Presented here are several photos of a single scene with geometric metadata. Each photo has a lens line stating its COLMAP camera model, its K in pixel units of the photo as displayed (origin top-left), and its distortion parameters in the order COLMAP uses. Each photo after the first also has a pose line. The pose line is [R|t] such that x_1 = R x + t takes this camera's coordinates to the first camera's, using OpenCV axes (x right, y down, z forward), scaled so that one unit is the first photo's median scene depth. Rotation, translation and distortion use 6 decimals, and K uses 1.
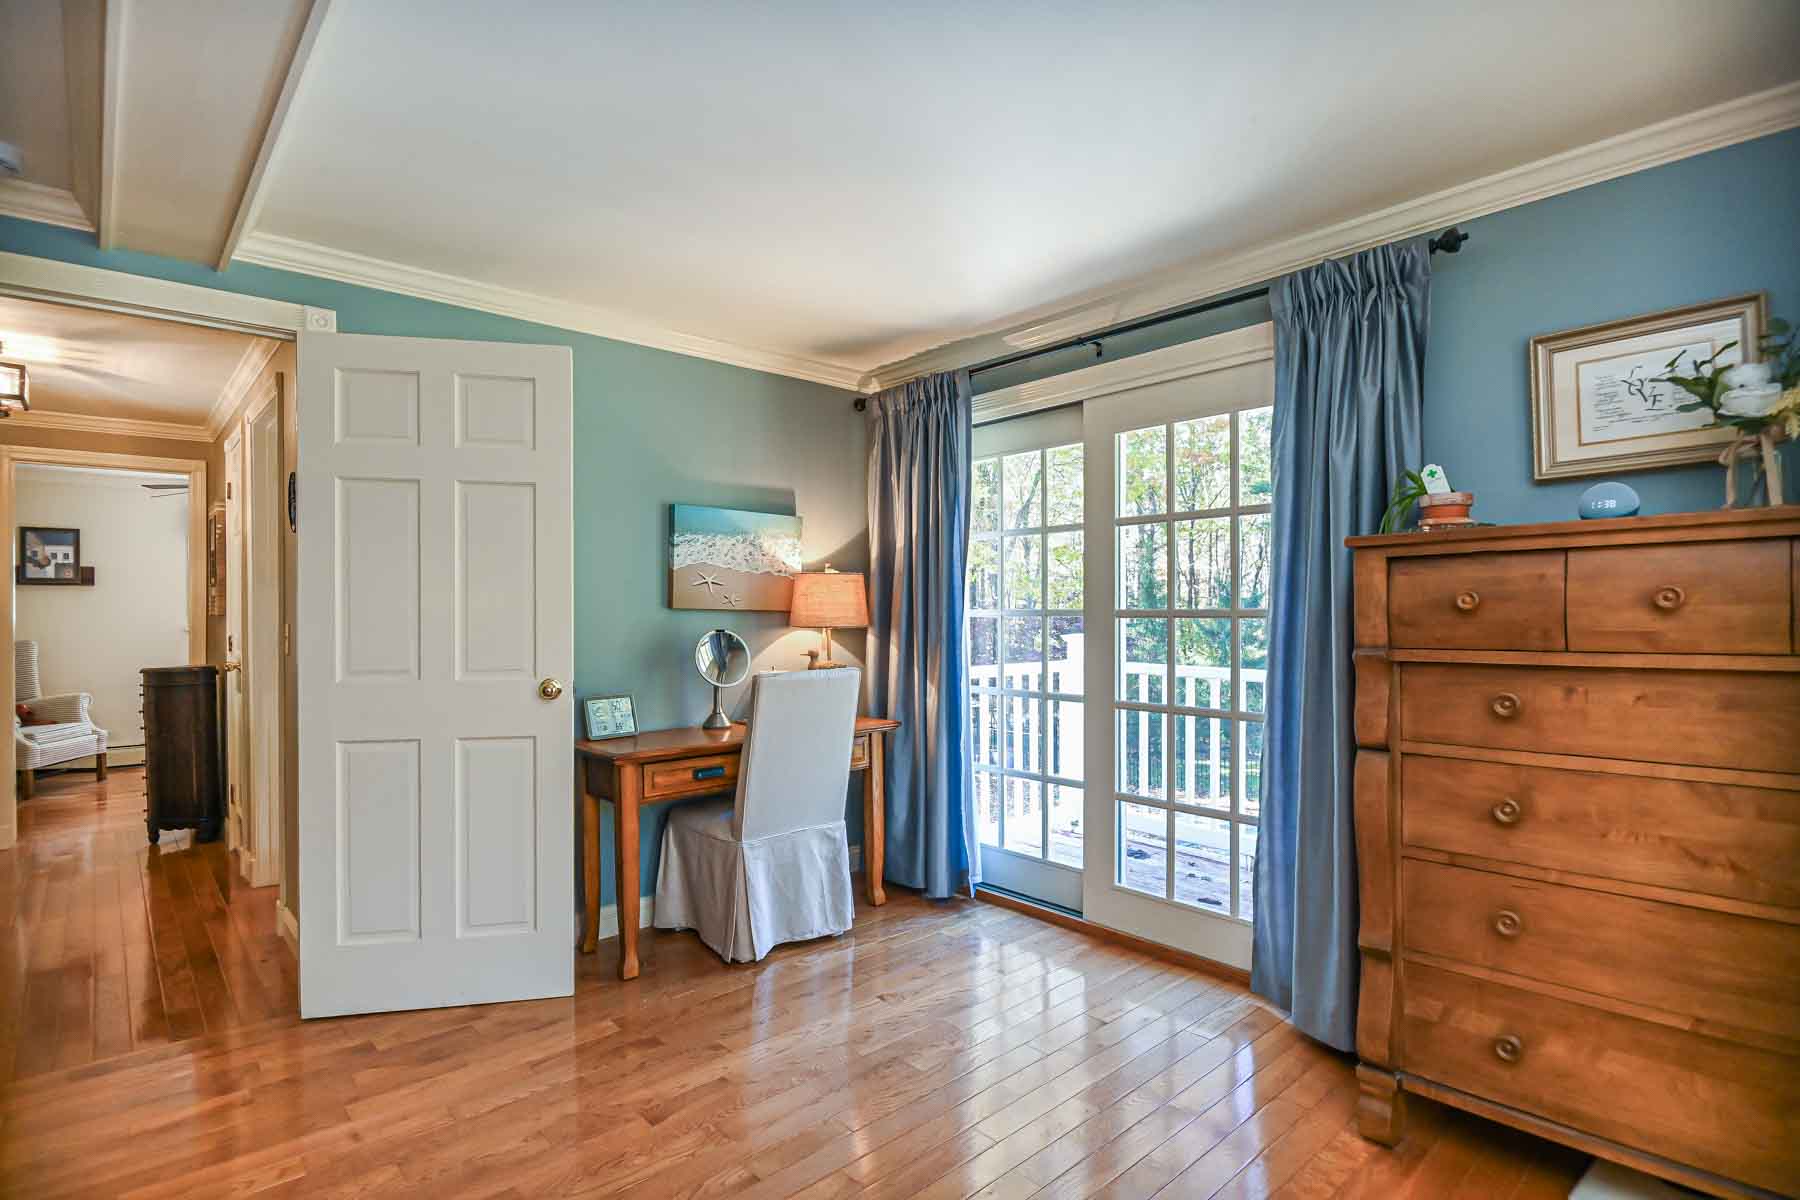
lens RADIAL K [[909.7, 0, 893.3], [0, 909.7, 609.1], [0, 0, 1]] dist [0.011791, -0.017307]
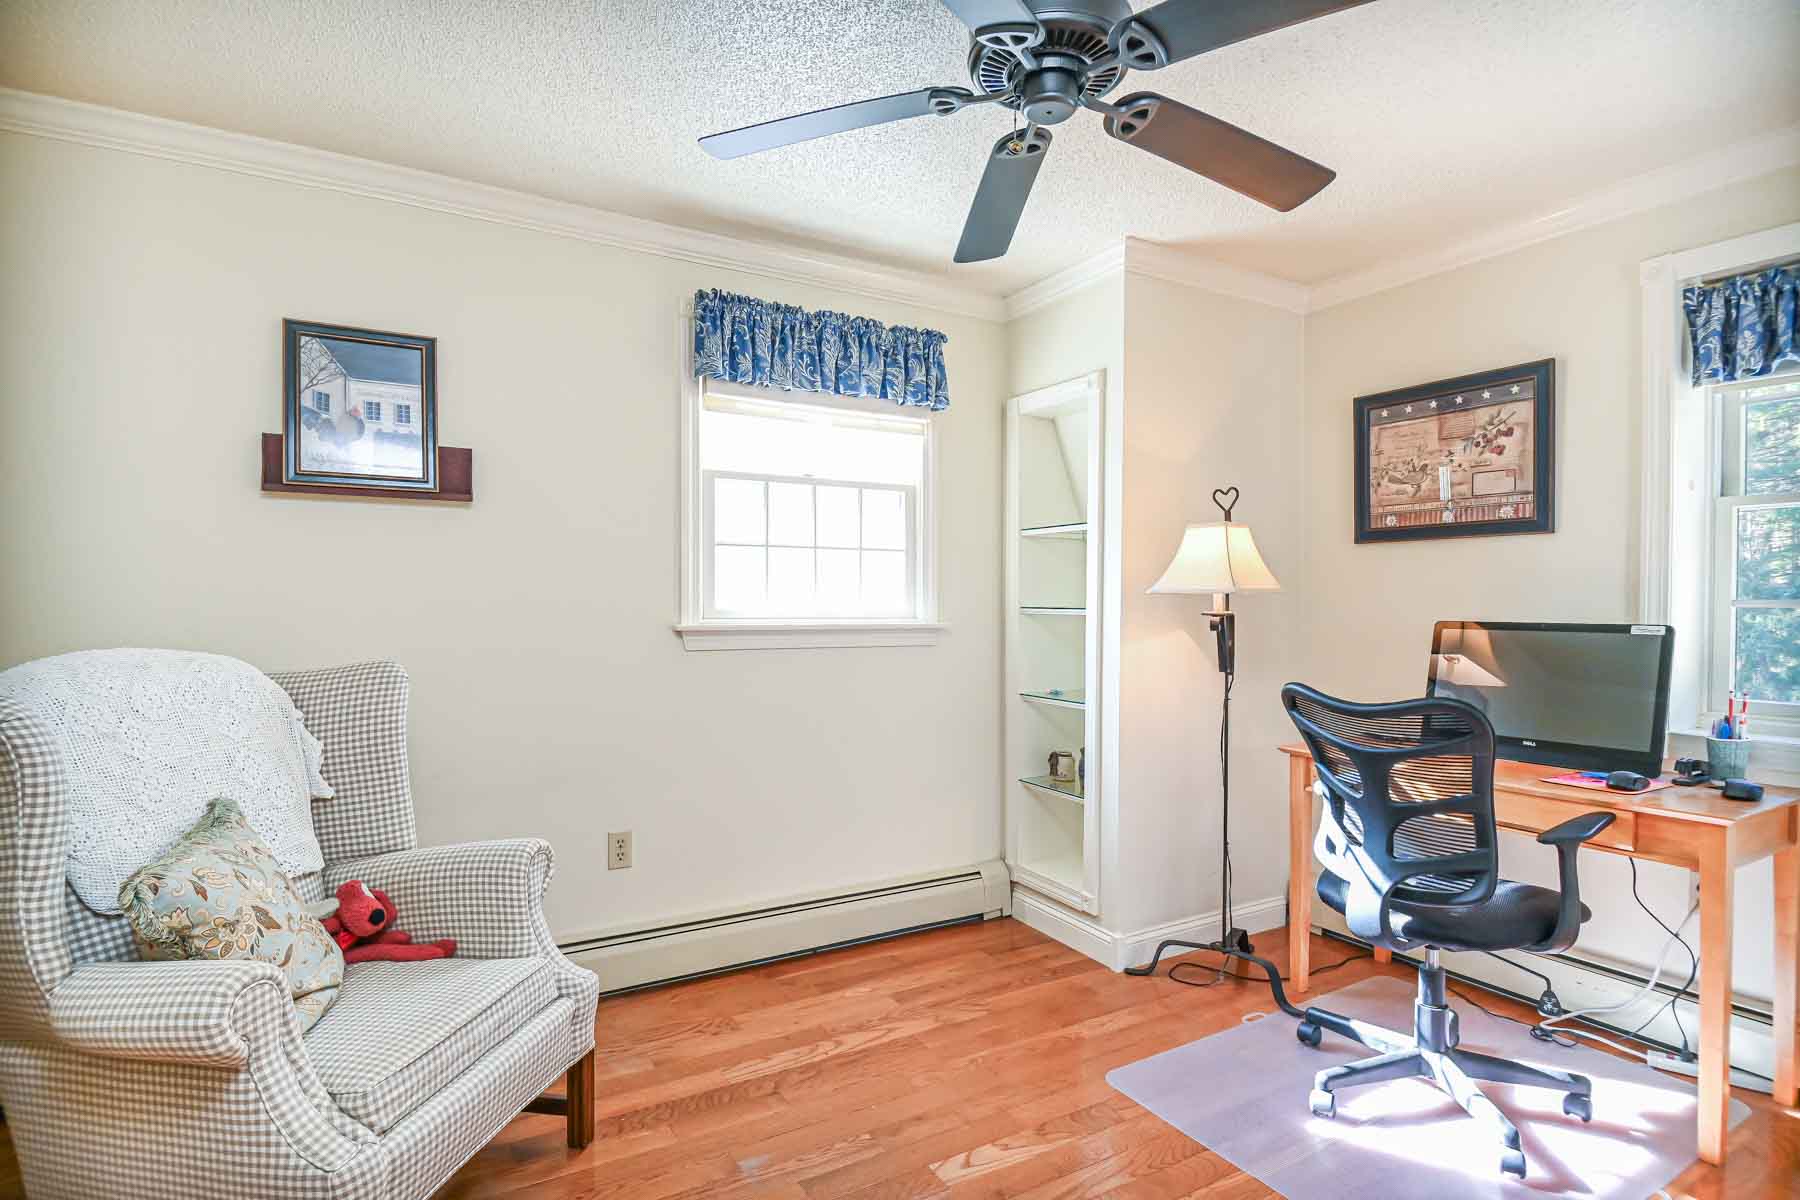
lens RADIAL K [[909.7, 0, 899.4], [0, 909.7, 614.6], [0, 0, 1]] dist [0.011791, -0.017307]
pose [[0.988191, 0.006415, -0.153094, -0.675960], [-0.004229, 0.999884, 0.014599, 0.014044], [0.153170, -0.013779, 0.988104, 0.688908]]
